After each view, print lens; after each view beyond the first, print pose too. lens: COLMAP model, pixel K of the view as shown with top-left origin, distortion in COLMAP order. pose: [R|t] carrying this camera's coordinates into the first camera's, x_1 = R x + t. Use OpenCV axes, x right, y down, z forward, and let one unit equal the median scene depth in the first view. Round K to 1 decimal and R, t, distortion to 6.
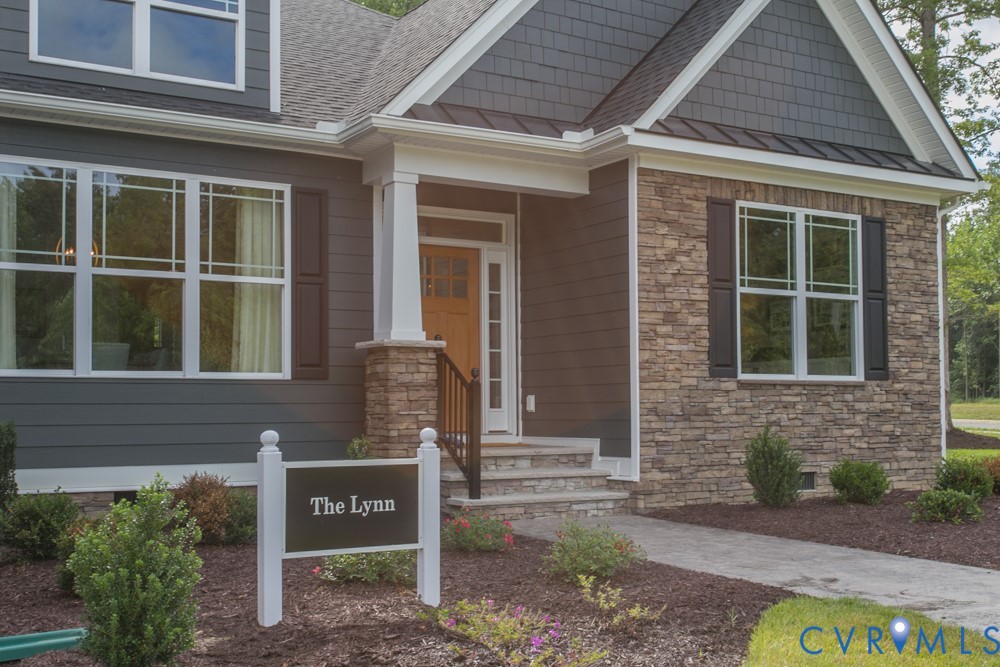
lens RADIAL K [[1125.0, 0, 498.3], [0, 1125.0, 342.6], [0, 0, 1]] dist [0.025301, 0.000000]
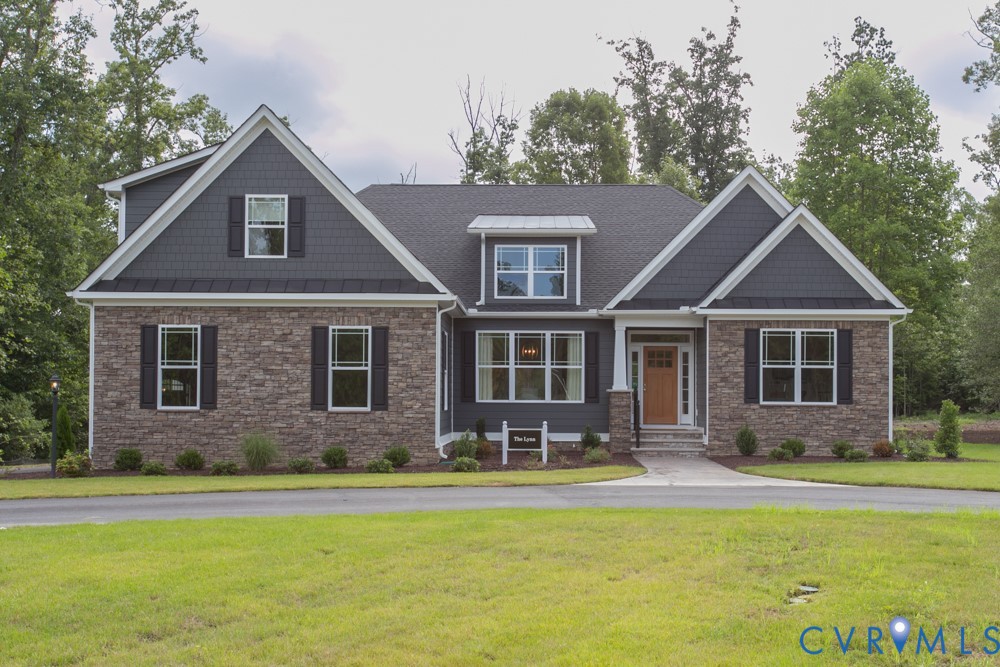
lens RADIAL K [[1215.4, 0, 502.3], [0, 1215.4, 338.1], [0, 0, 1]] dist [0.023526, 0.000000]
pose [[0.840193, -0.016637, -0.542032, 1.155121], [0.022490, 0.999738, 0.004176, -0.130844], [0.541821, -0.015699, 0.840347, -1.464484]]
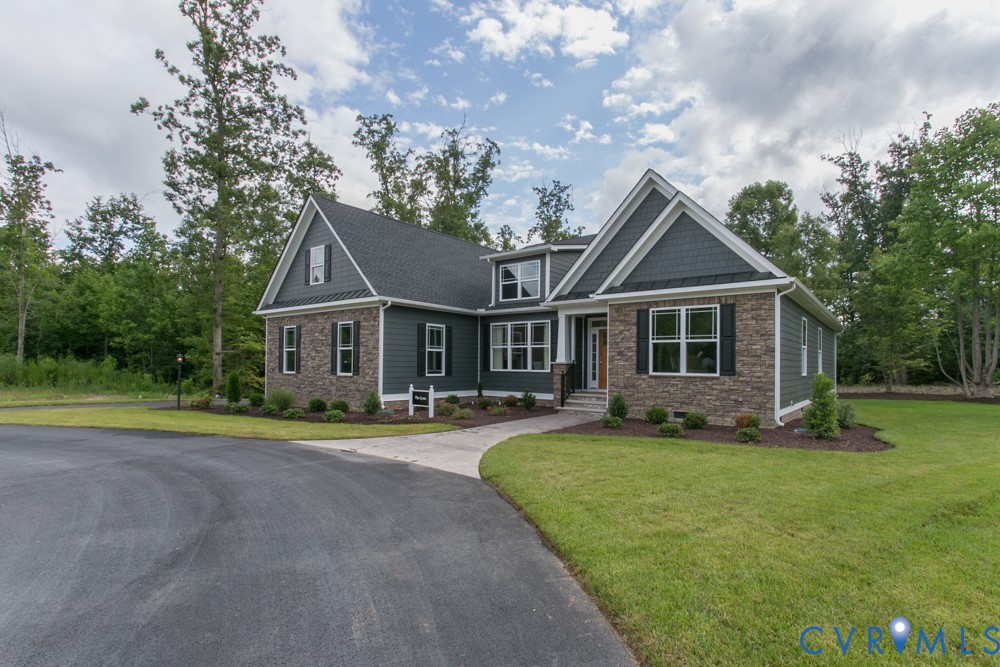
lens RADIAL K [[490.0, 0, 496.3], [0, 490.0, 347.3], [0, 0, 1]] dist [-0.005208, -0.000832]
pose [[0.346944, -0.025221, -0.937547, 1.198046], [0.044098, 0.998971, -0.010554, -0.037487], [0.936849, -0.037682, 0.347699, 0.243291]]
